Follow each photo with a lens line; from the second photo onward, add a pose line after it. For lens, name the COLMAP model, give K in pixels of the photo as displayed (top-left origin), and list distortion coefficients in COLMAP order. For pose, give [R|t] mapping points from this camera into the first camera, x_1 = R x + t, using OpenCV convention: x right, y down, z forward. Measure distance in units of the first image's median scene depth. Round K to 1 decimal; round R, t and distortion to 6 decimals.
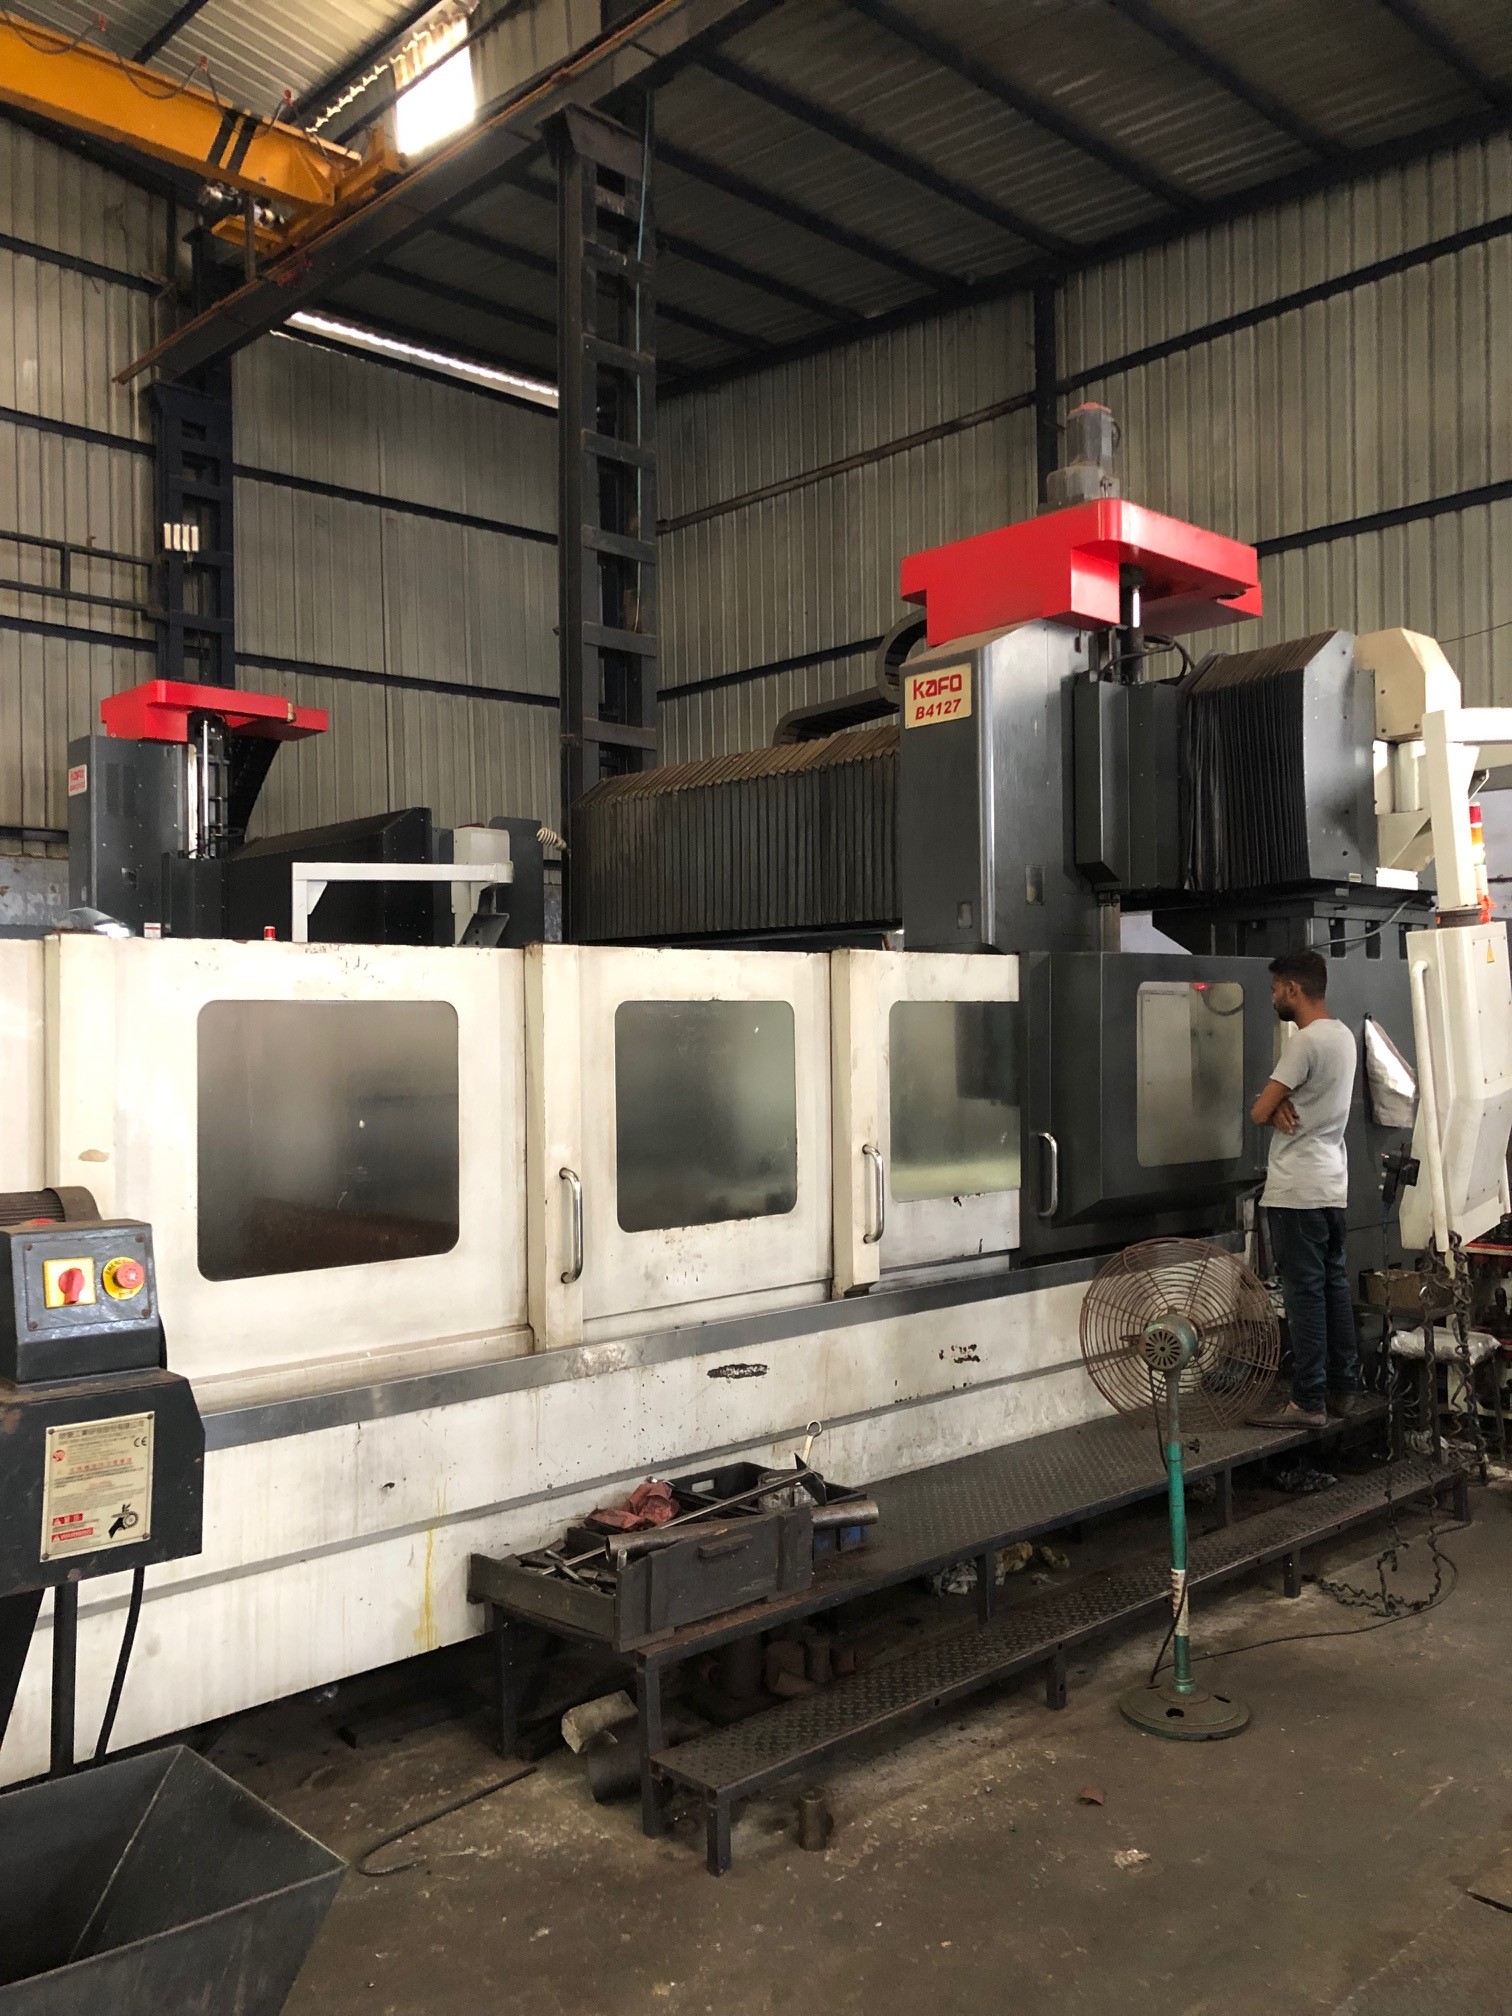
lens RADIAL K [[1678.8, 0, 753.9], [0, 1678.8, 1008.4], [0, 0, 1]] dist [0.043087, 0.009525]
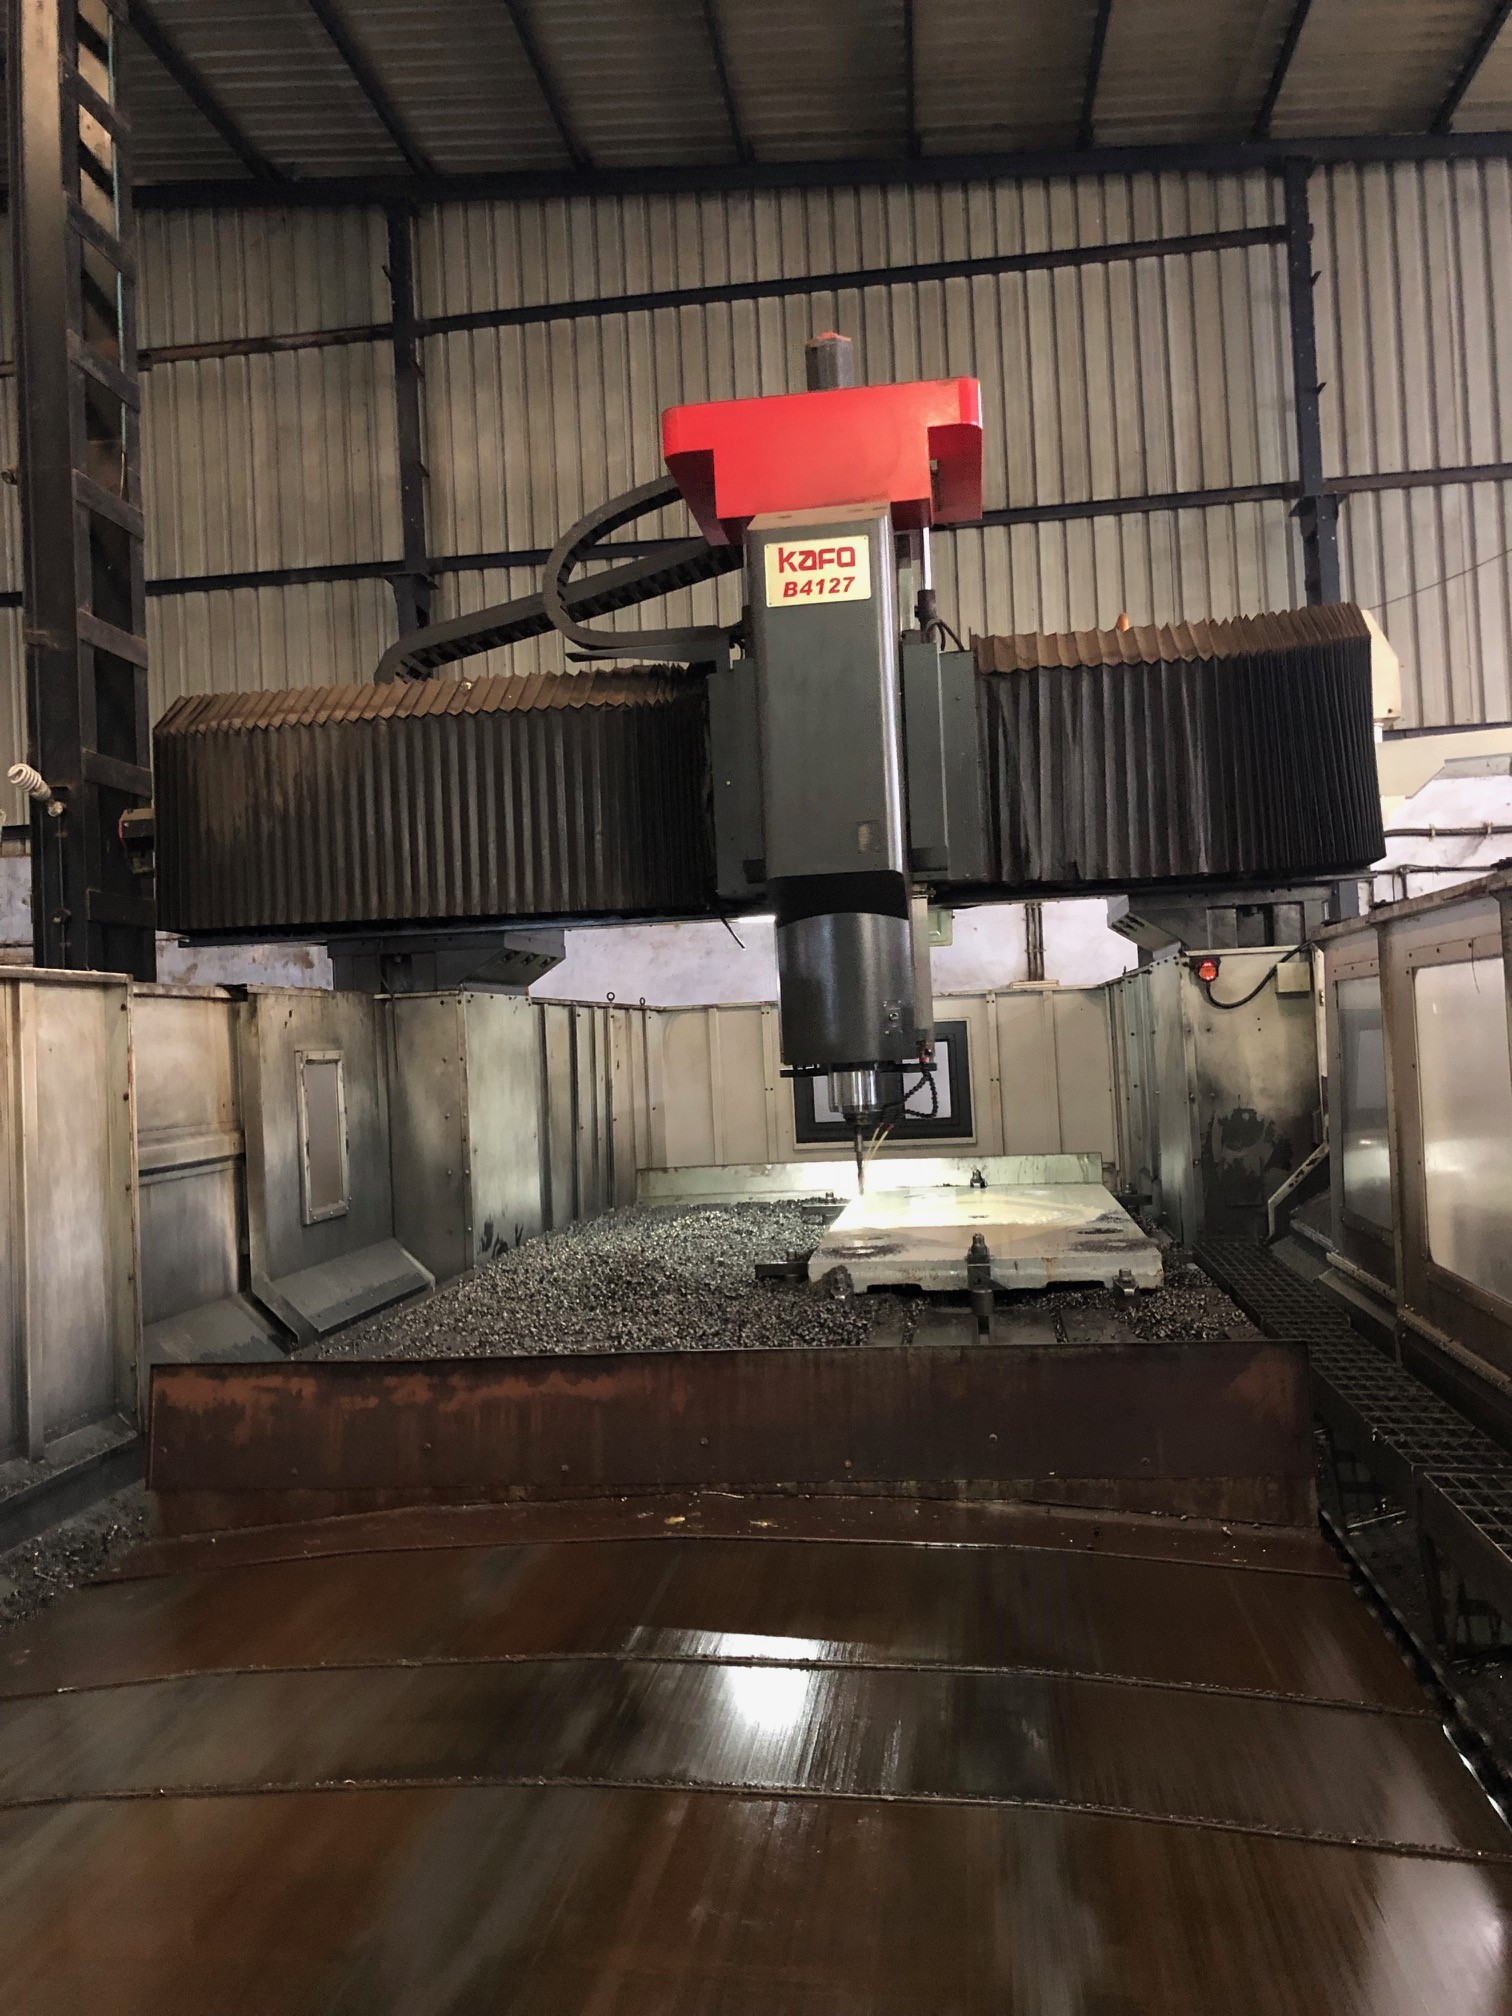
lens RADIAL K [[1678.8, 0, 752.0], [0, 1678.8, 1012.0], [0, 0, 1]] dist [0.043087, 0.009525]
pose [[0.784219, -0.008371, 0.620427, -0.244559], [0.026881, 0.999429, -0.020493, 0.008750], [-0.619901, 0.032748, 0.783996, 0.233968]]
